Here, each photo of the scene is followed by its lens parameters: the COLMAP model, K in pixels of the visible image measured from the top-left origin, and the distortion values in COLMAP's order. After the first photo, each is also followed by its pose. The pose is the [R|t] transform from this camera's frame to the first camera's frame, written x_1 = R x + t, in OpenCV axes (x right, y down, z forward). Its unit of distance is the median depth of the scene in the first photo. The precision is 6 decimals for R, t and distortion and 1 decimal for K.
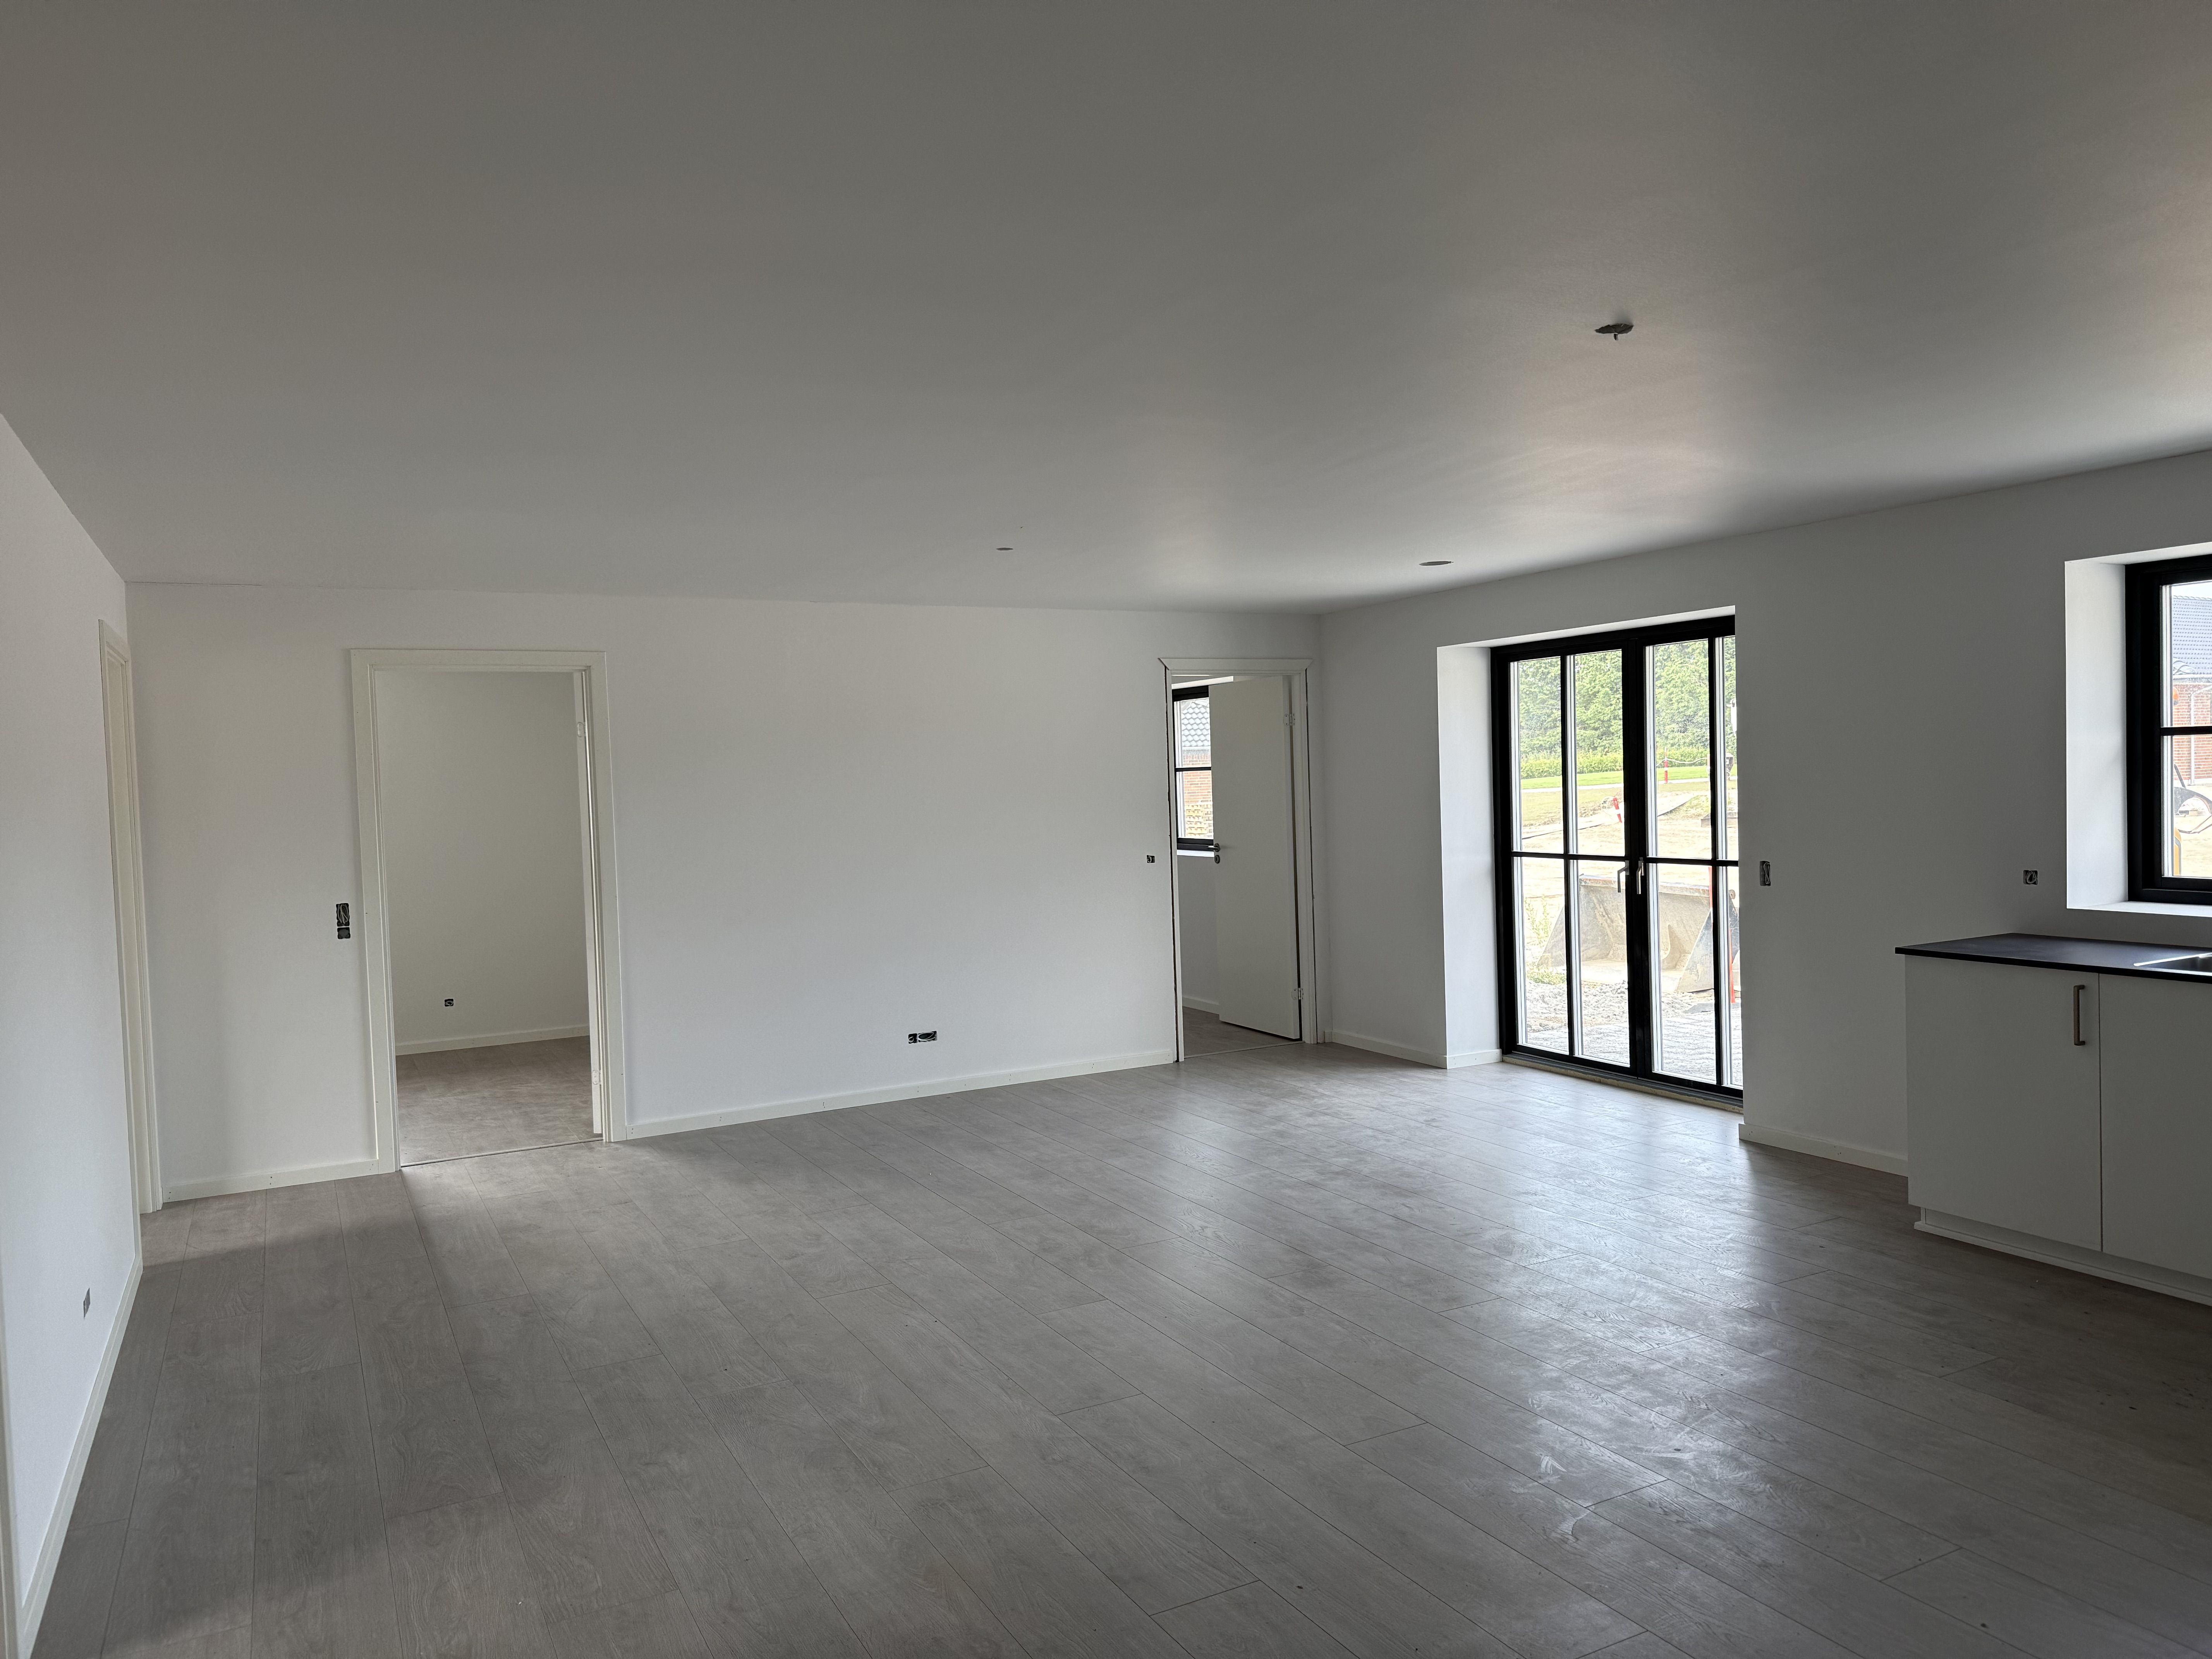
lens RADIAL K [[1558.4, 0, 1106.0], [0, 1558.4, 829.5], [0, 0, 1]] dist [0.108218, -0.170067]
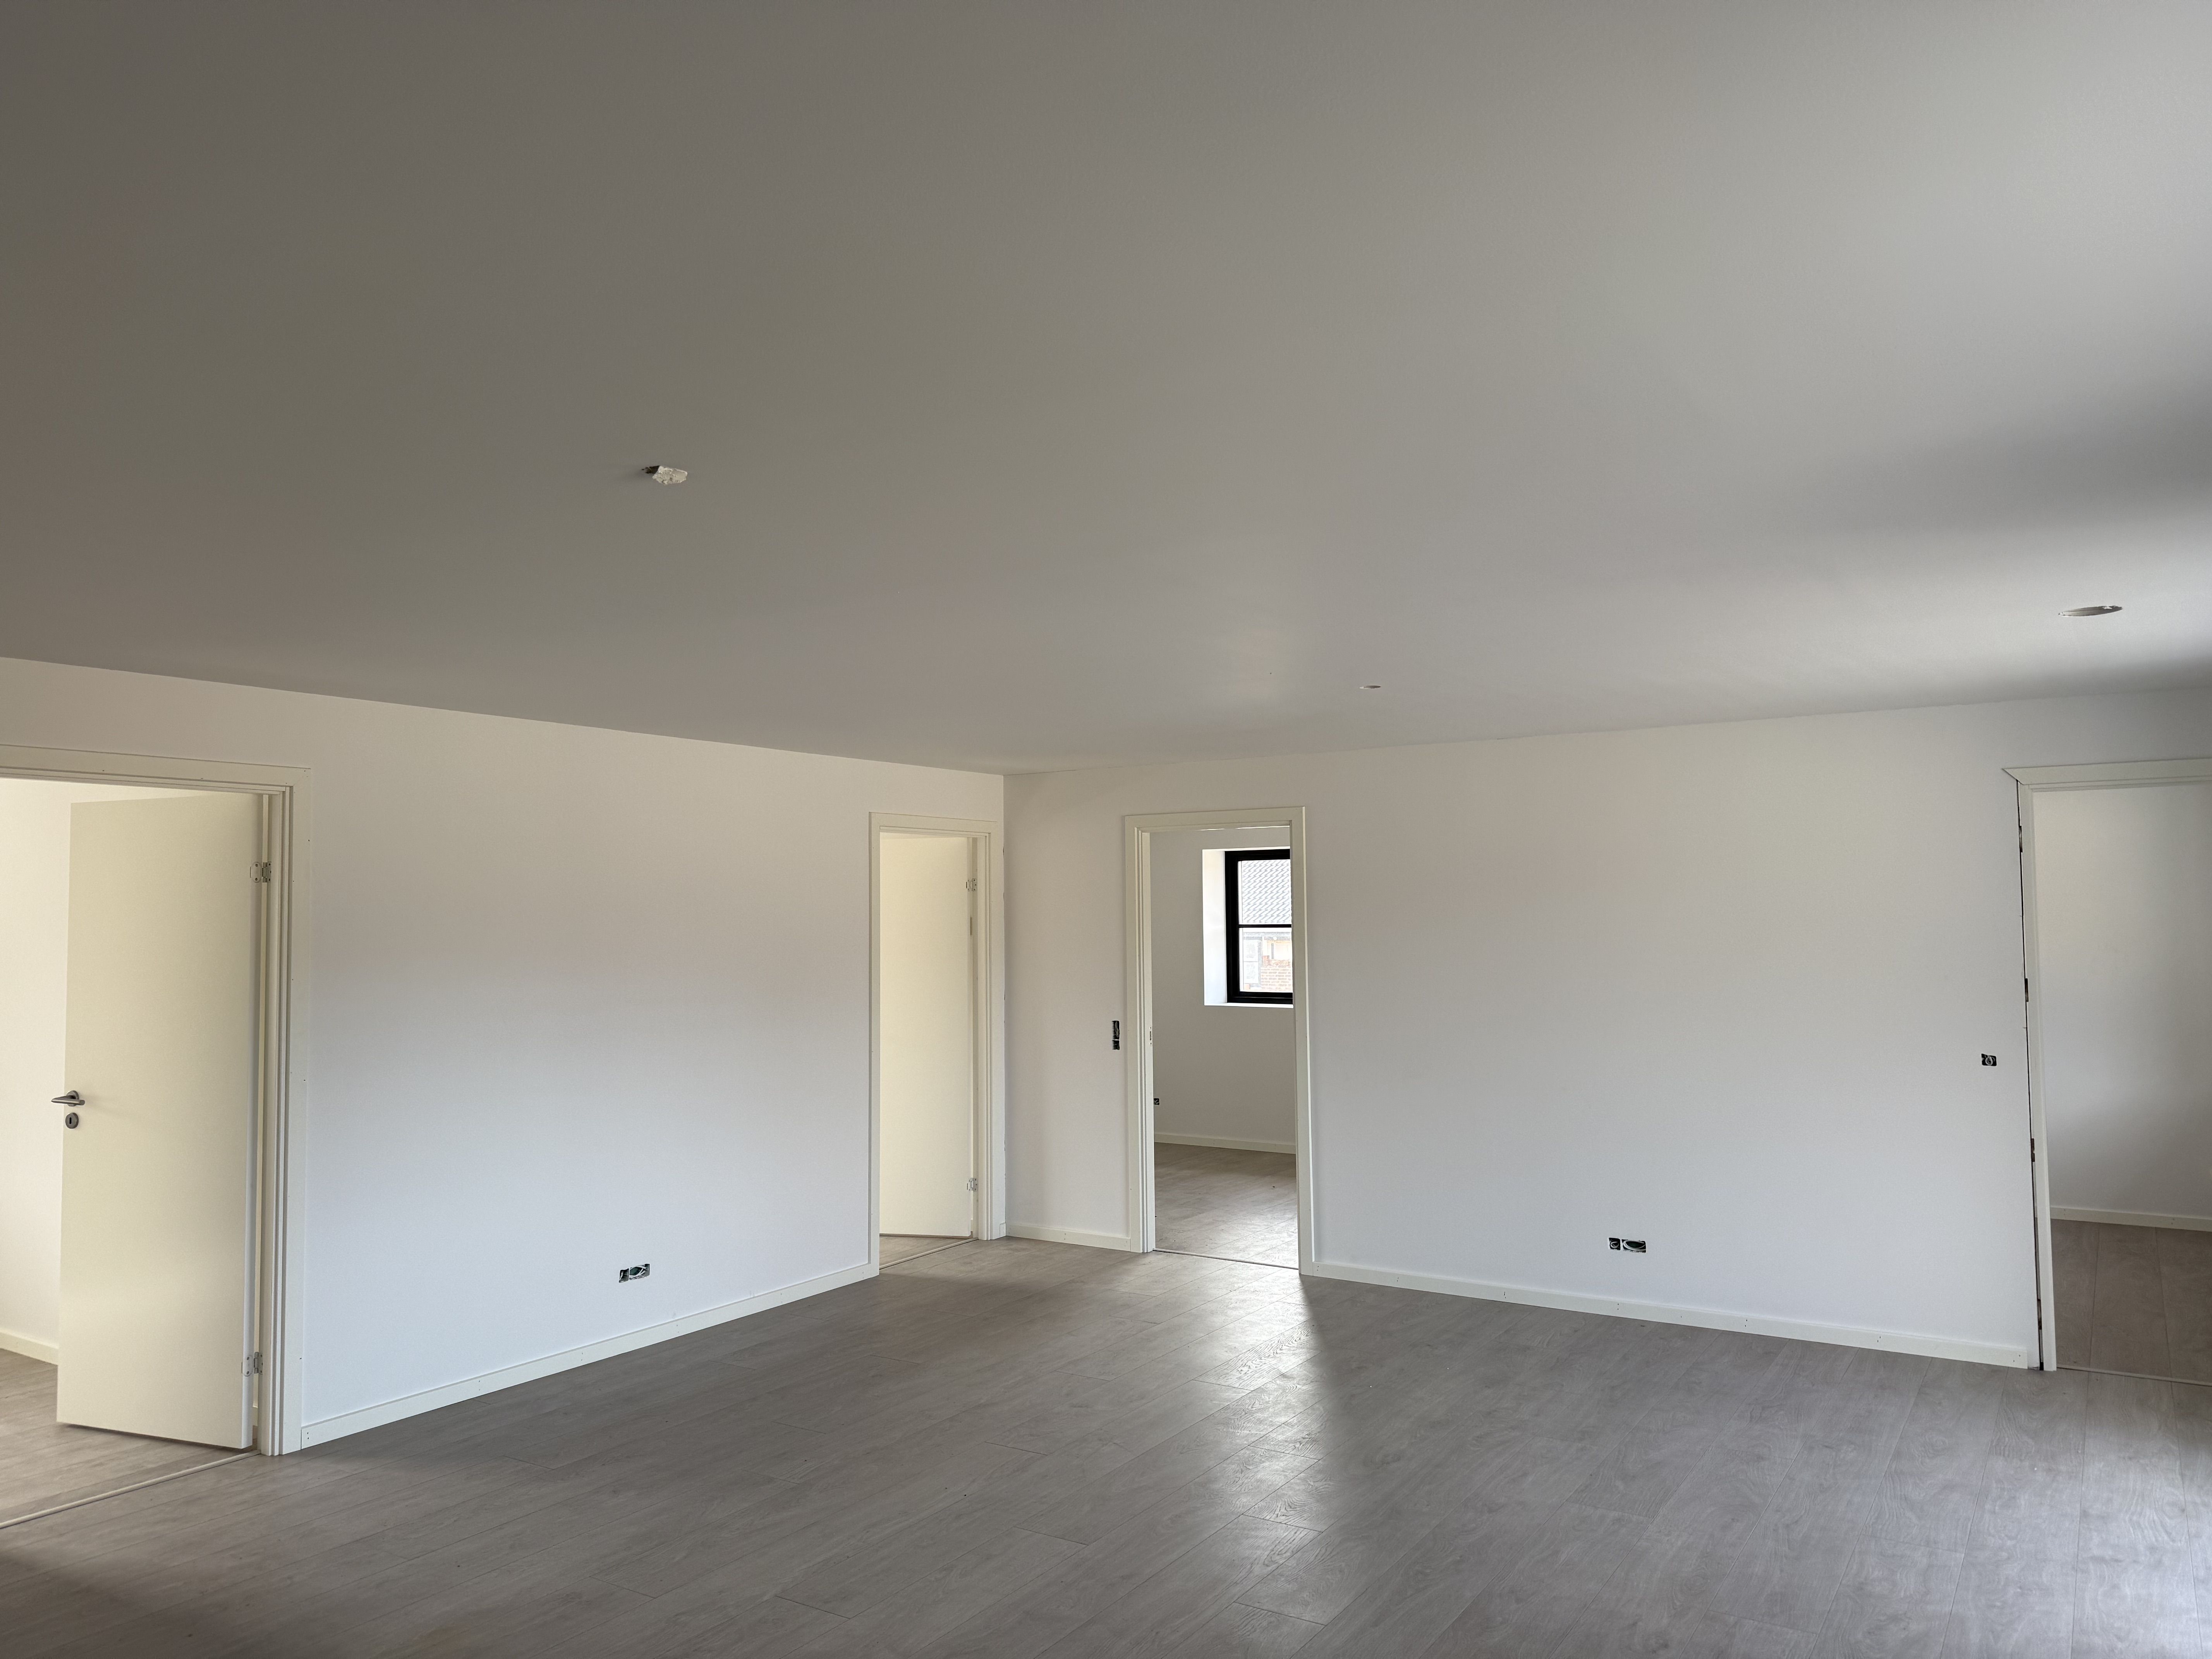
lens RADIAL K [[1558.4, 0, 1106.0], [0, 1558.4, 829.5], [0, 0, 1]] dist [0.108218, -0.170067]
pose [[0.480734, -0.021745, -0.876597, 0.717358], [-0.036739, 0.998315, -0.044913, -0.058023], [0.876096, 0.053796, 0.479125, 0.502746]]
